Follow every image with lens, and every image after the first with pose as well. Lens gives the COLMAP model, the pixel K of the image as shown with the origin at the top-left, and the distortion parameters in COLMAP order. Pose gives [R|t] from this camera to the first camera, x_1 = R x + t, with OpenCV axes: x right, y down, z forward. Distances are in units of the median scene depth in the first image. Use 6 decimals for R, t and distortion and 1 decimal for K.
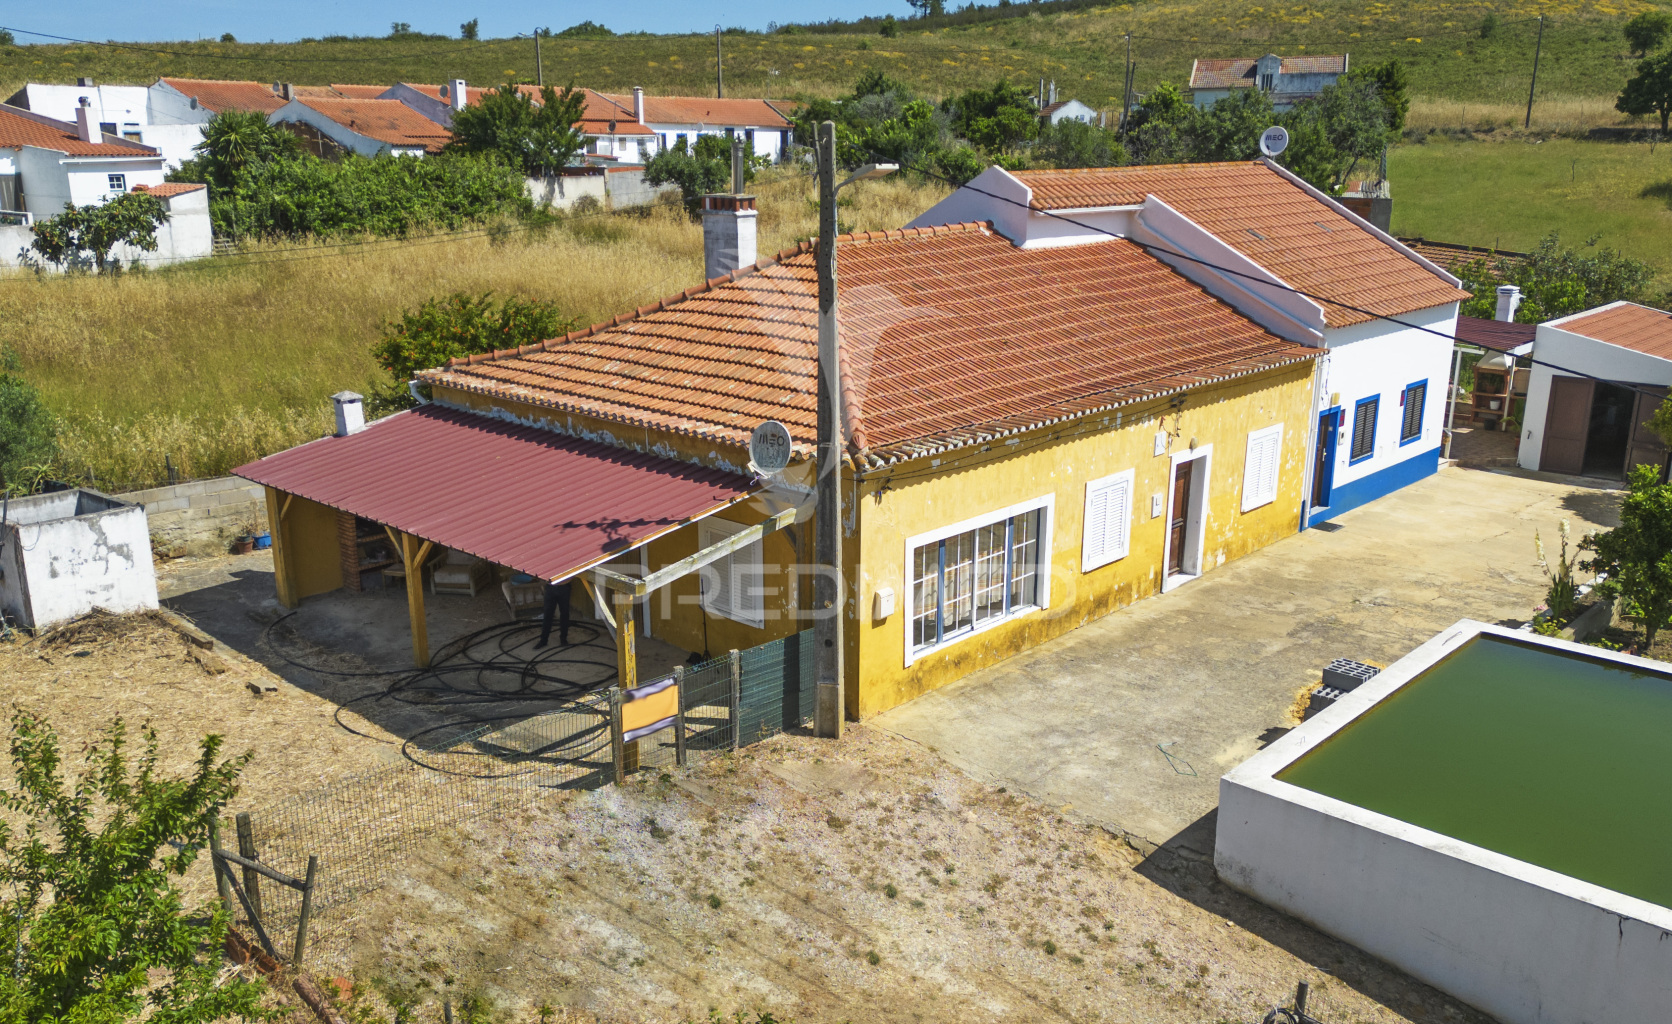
lens RADIAL K [[1386.5, 0, 846.5], [0, 1386.5, 570.5], [0, 0, 1]] dist [0.071167, -0.057524]
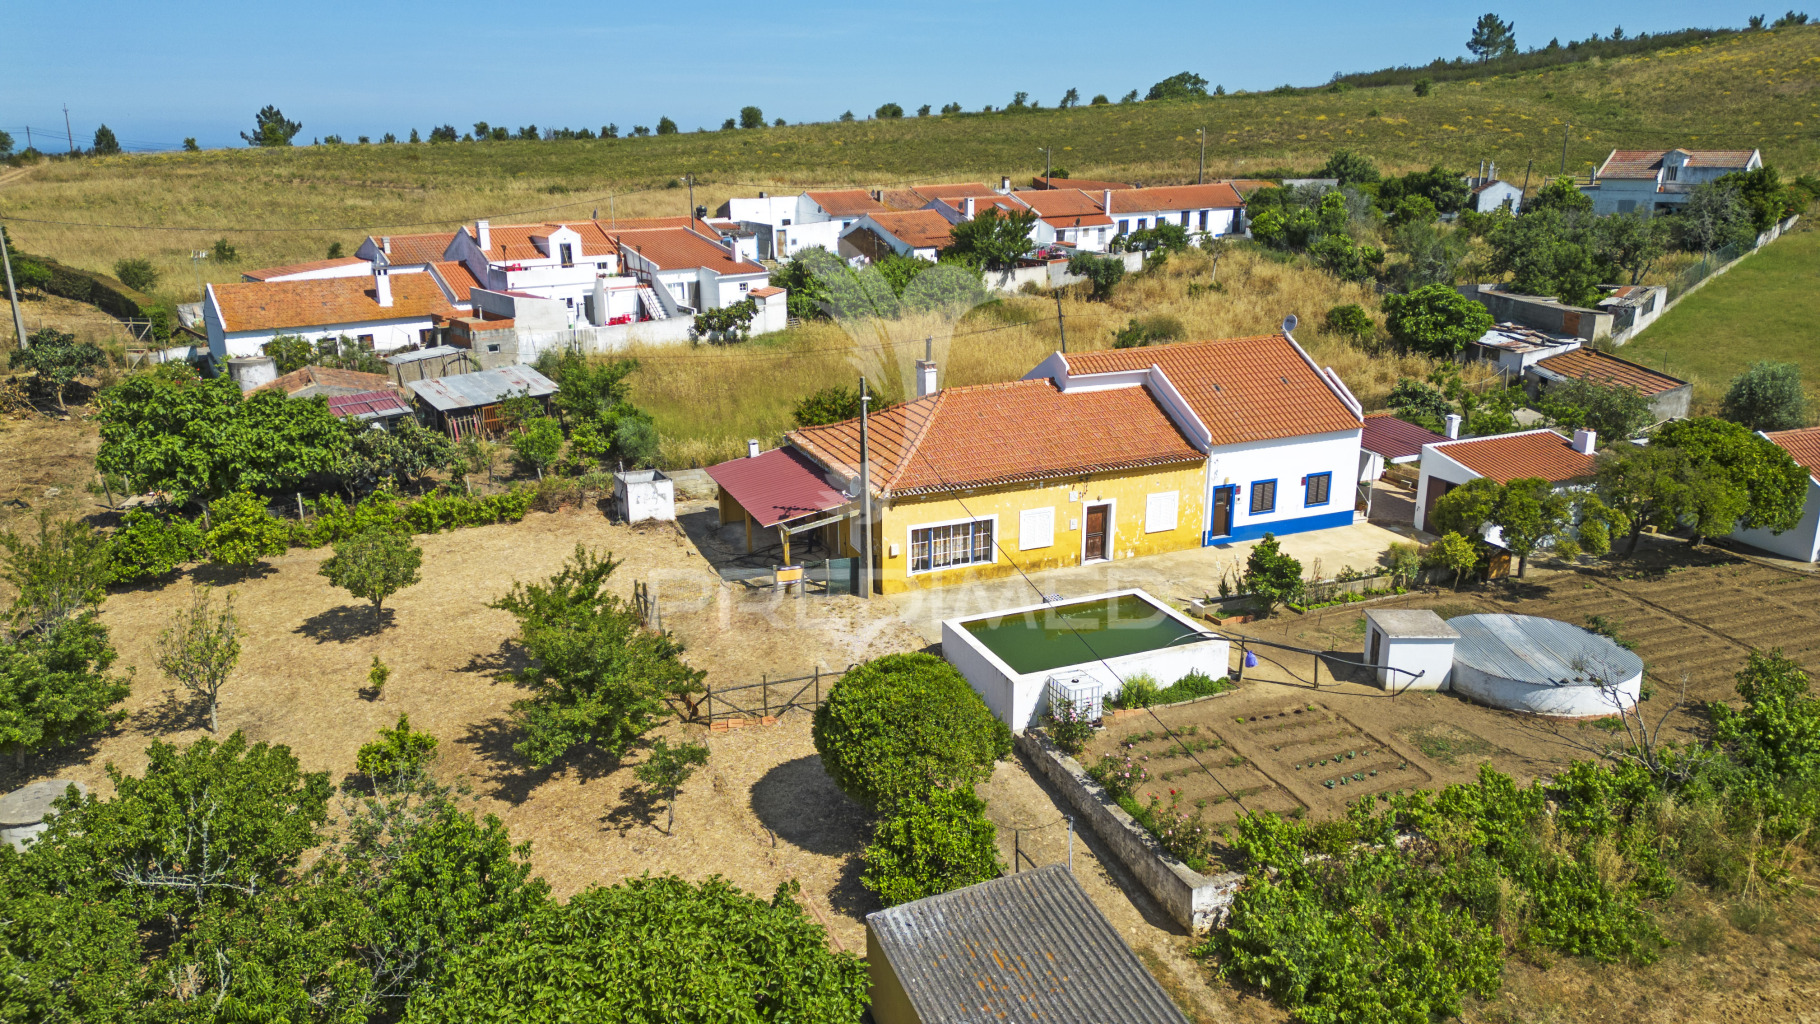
lens RADIAL K [[1247.1, 0, 938.8], [0, 1247.1, 508.4], [0, 0, 1]] dist [0.087090, -0.092404]
pose [[0.922787, 0.110298, -0.369185, 0.696950], [-0.114783, 0.993342, 0.009867, -0.062593], [0.367815, 0.033271, 0.929303, -0.823872]]
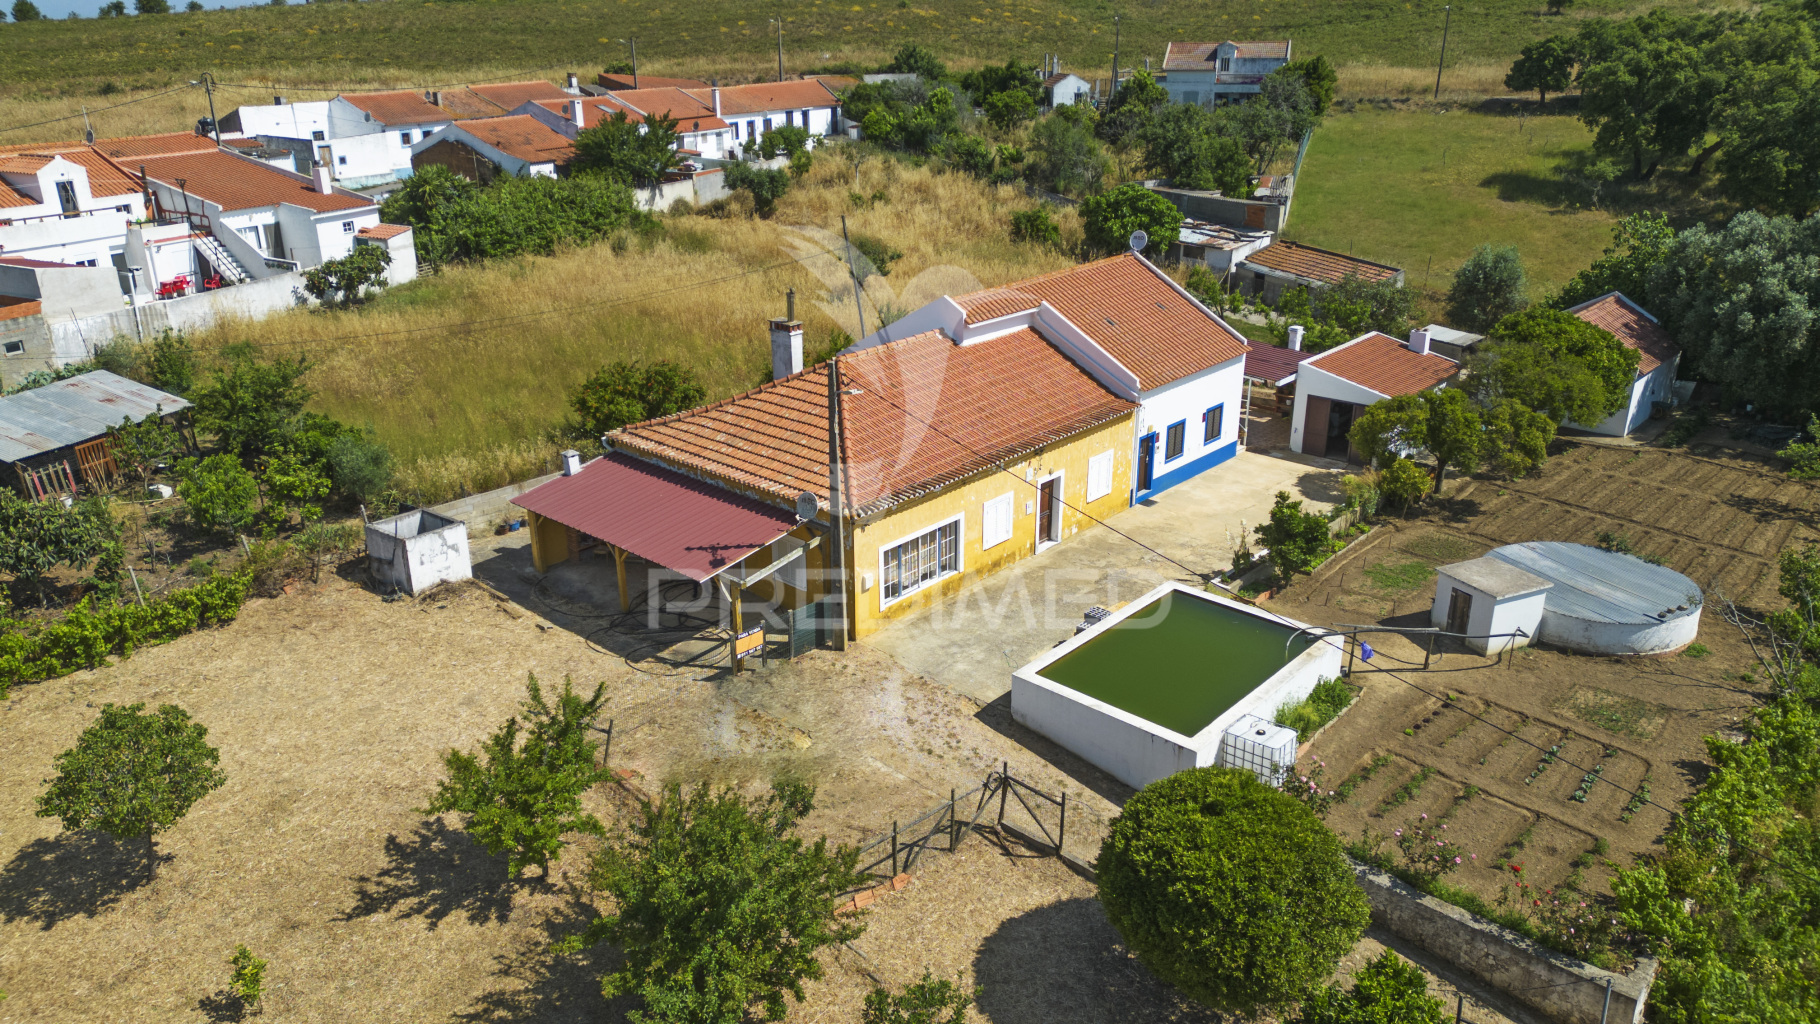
lens RADIAL K [[1247.1, 0, 938.8], [0, 1247.1, 508.4], [0, 0, 1]] dist [0.087090, -0.092404]
pose [[0.999589, -0.011315, 0.026331, 0.061184], [0.009590, 0.997855, 0.064758, -0.141664], [-0.027007, -0.064479, 0.997554, -0.556111]]
